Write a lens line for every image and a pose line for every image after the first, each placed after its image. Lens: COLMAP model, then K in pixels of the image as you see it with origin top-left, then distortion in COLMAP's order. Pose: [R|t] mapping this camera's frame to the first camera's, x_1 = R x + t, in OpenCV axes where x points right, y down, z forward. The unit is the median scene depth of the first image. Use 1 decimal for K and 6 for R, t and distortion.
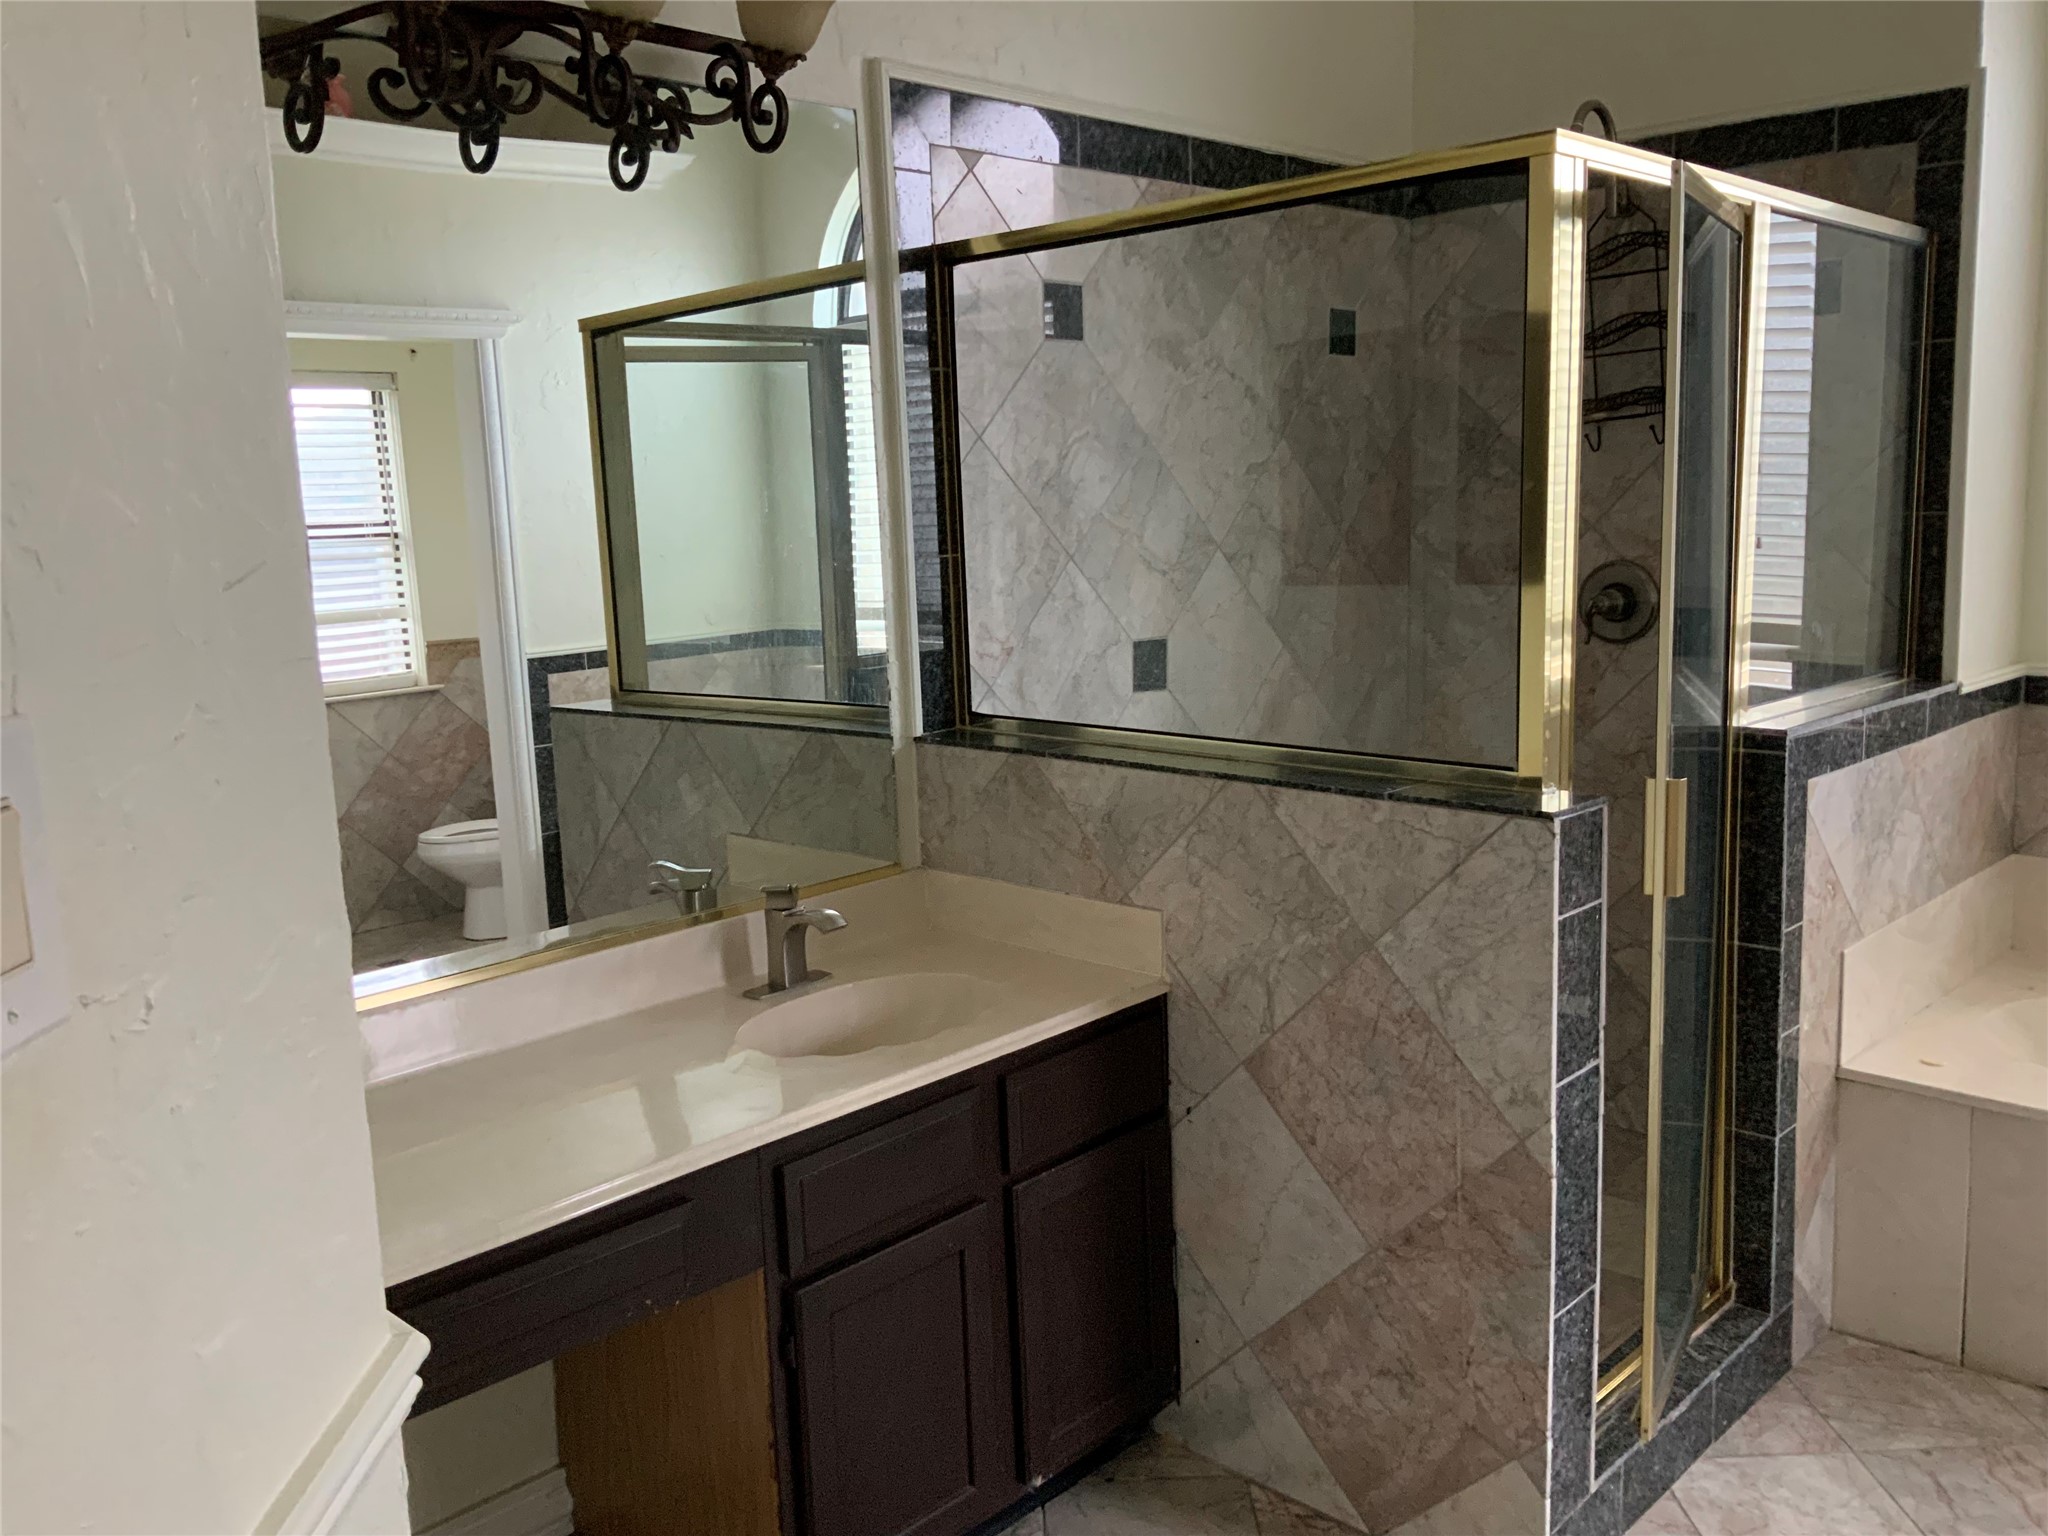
lens RADIAL K [[1663.6, 0, 1022.8], [0, 1663.6, 760.2], [0, 0, 1]] dist [0.127831, -0.221017]
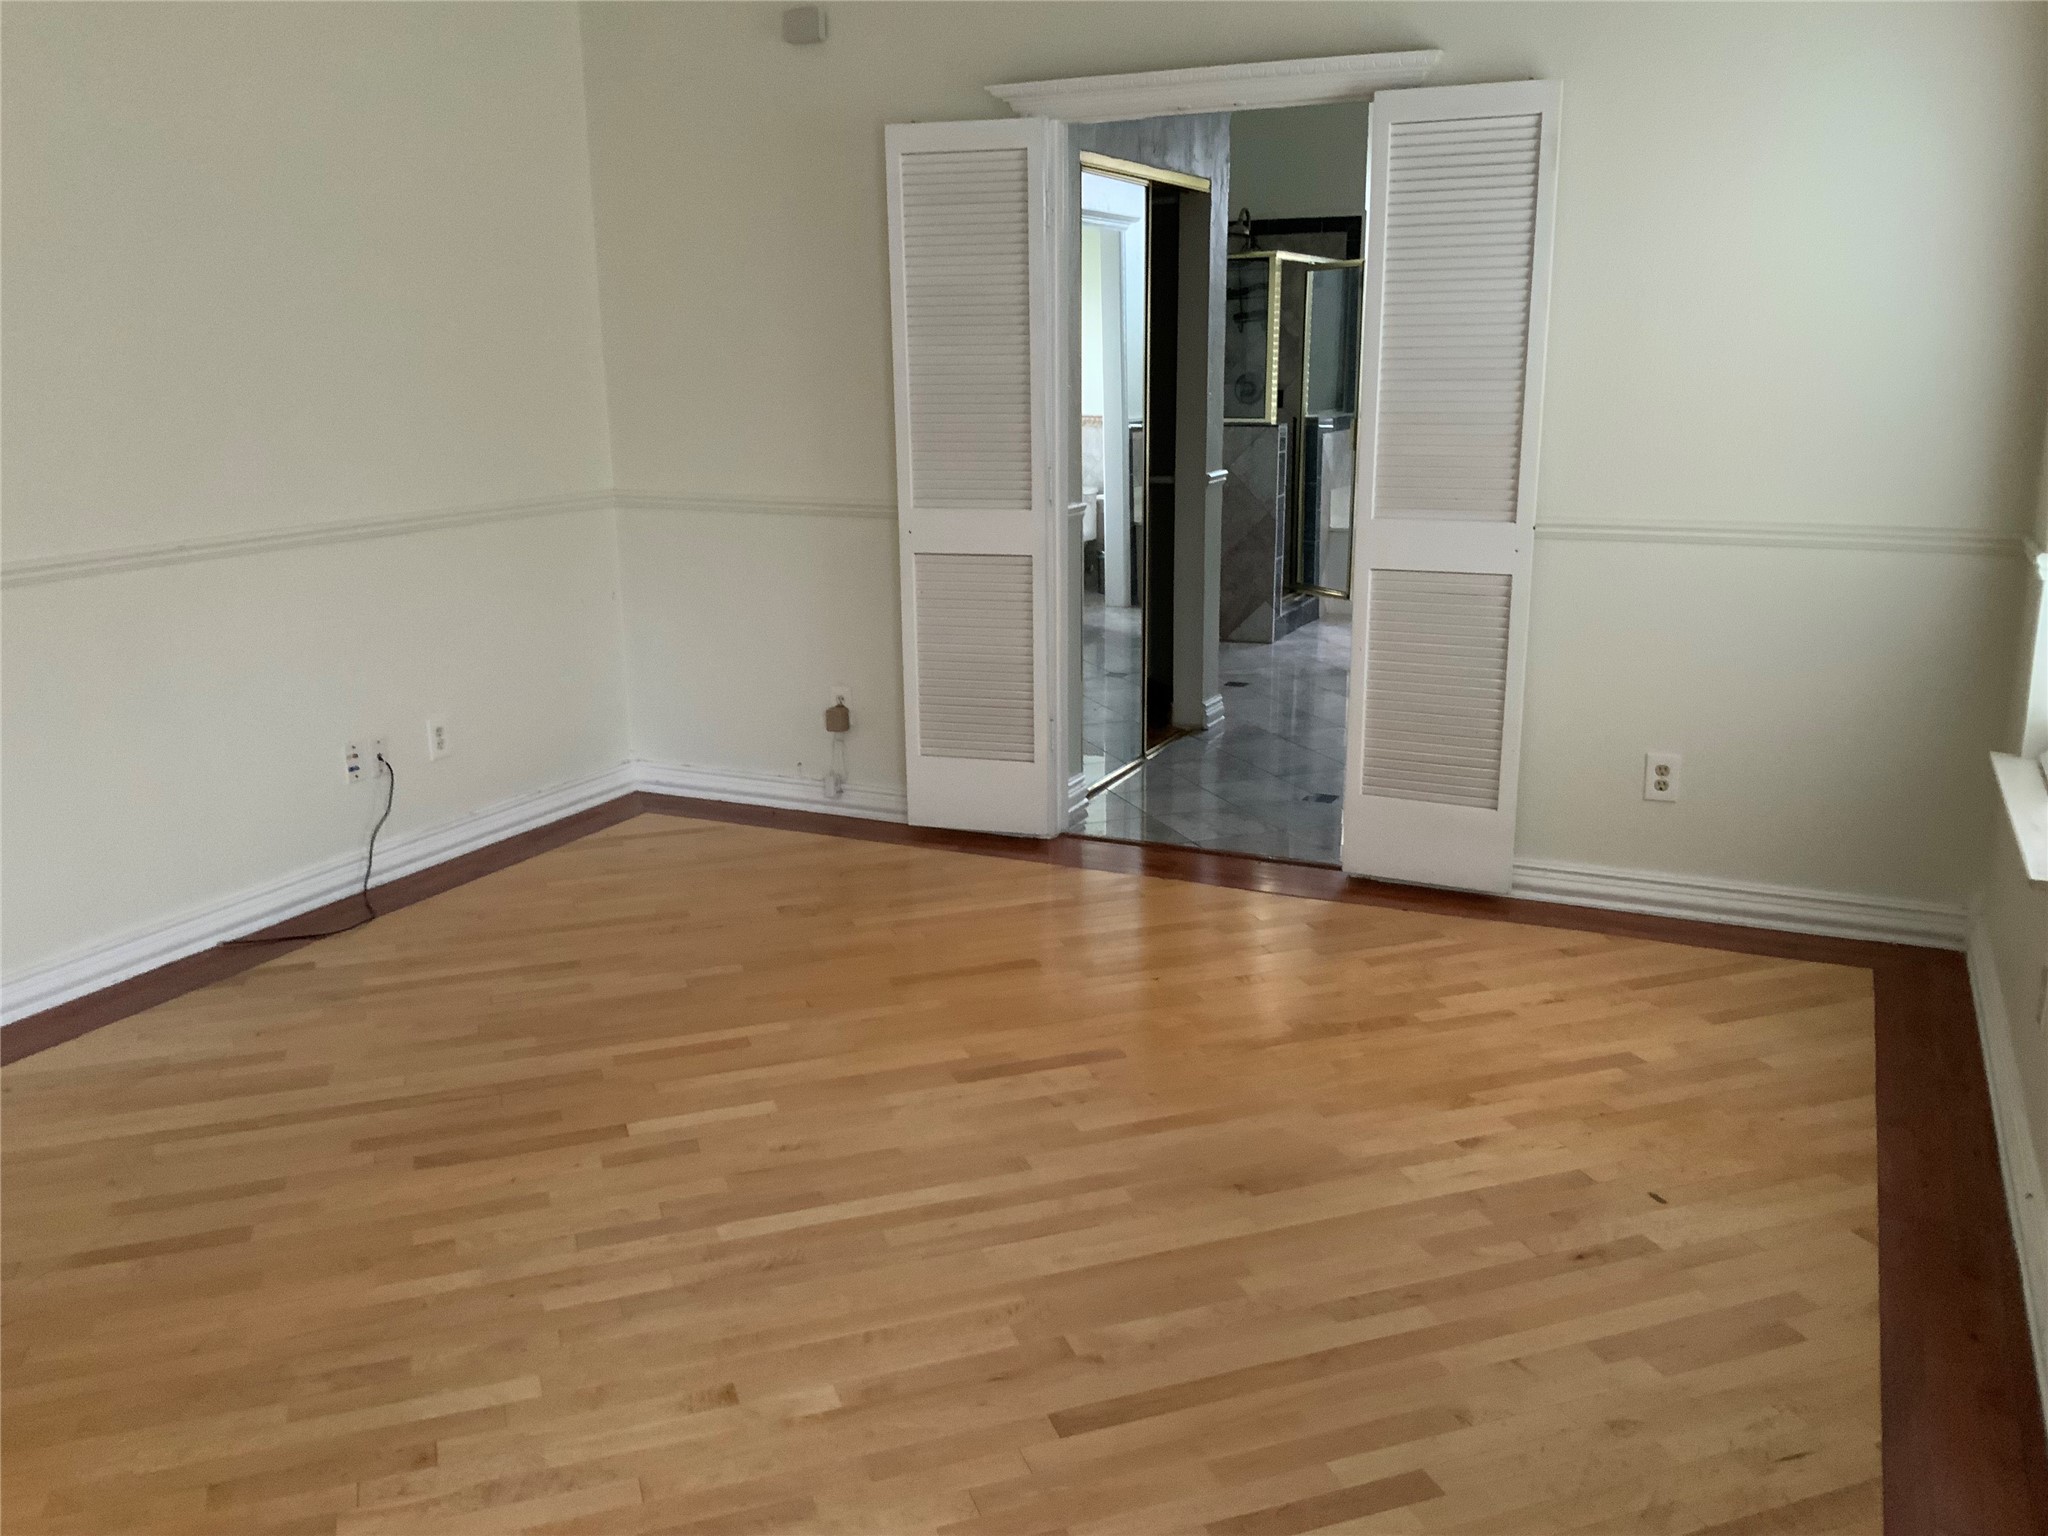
lens RADIAL K [[1697.9, 0, 1027.8], [0, 1697.9, 787.1], [0, 0, 1]] dist [0.069352, -0.147487]
pose [[0.943942, -0.060114, 0.324591, -1.154787], [0.032690, 0.995469, 0.089295, 0.362966], [-0.328488, -0.073679, 0.941630, -1.922276]]
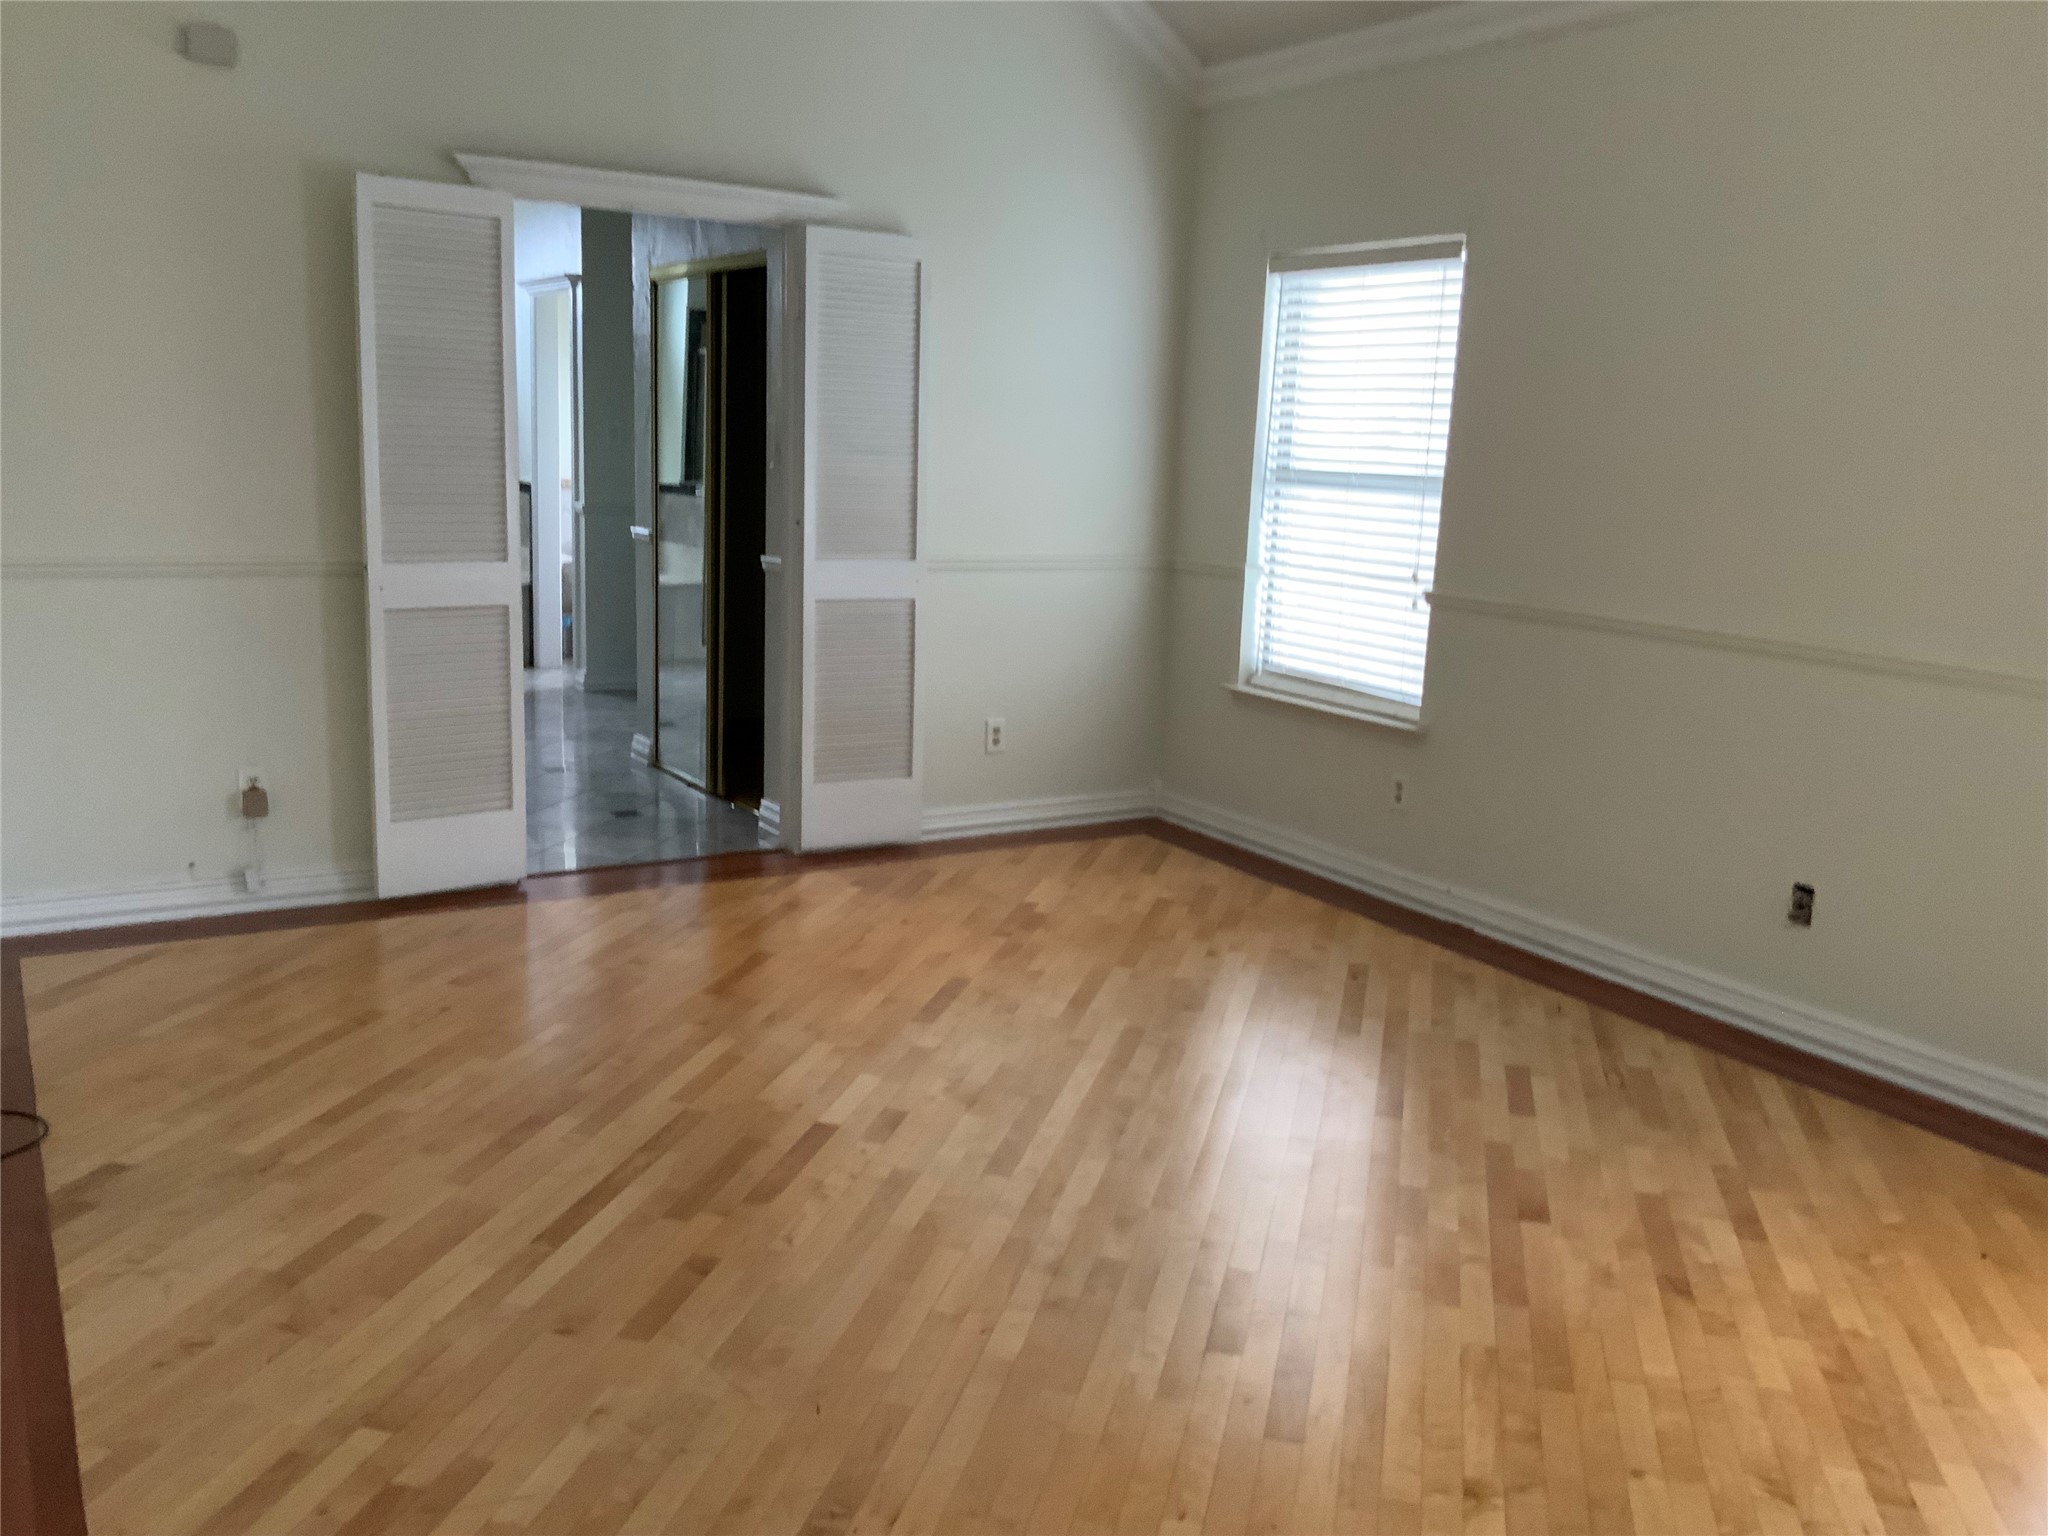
lens RADIAL K [[1712.3, 0, 1033.7], [0, 1712.3, 765.4], [0, 0, 1]] dist [0.130802, -0.266371]
pose [[0.230977, -0.143236, 0.962358, -2.228924], [0.108104, 0.986758, 0.120922, 0.286833], [-0.966935, 0.076104, 0.243403, -1.222703]]
